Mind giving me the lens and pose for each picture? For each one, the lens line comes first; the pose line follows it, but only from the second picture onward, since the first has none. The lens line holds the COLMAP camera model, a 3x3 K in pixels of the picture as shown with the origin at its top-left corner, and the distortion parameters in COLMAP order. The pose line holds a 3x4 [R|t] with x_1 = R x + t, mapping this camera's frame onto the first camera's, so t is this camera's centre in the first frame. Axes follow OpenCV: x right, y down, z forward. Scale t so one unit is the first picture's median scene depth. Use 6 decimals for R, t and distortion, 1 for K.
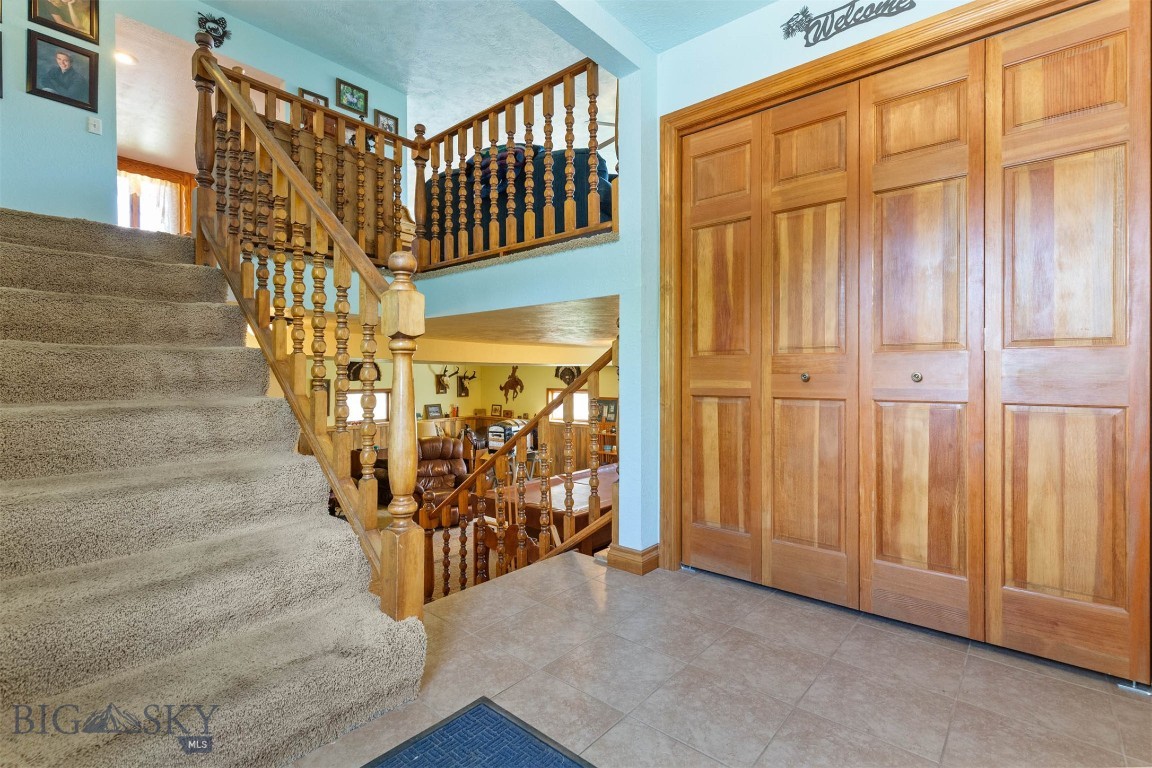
lens RADIAL K [[531.8, 0, 587.0], [0, 531.8, 376.4], [0, 0, 1]] dist [0.001321, -0.000158]
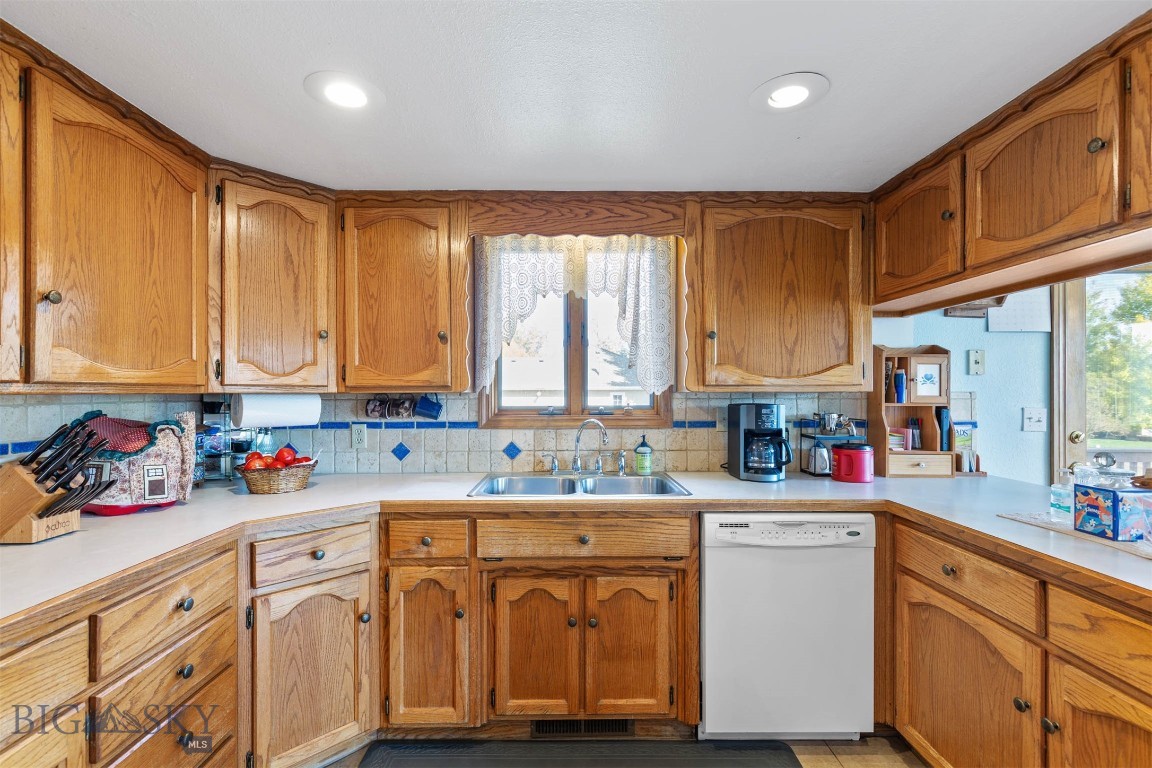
lens RADIAL K [[519.6, 0, 574.1], [0, 519.6, 391.5], [0, 0, 1]] dist [0.005514, -0.000355]
pose [[0.645652, 0.001821, -0.763630, -0.760396], [-0.002570, 0.999997, 0.000212, -0.360992], [0.763627, 0.001825, 0.645655, 1.012095]]
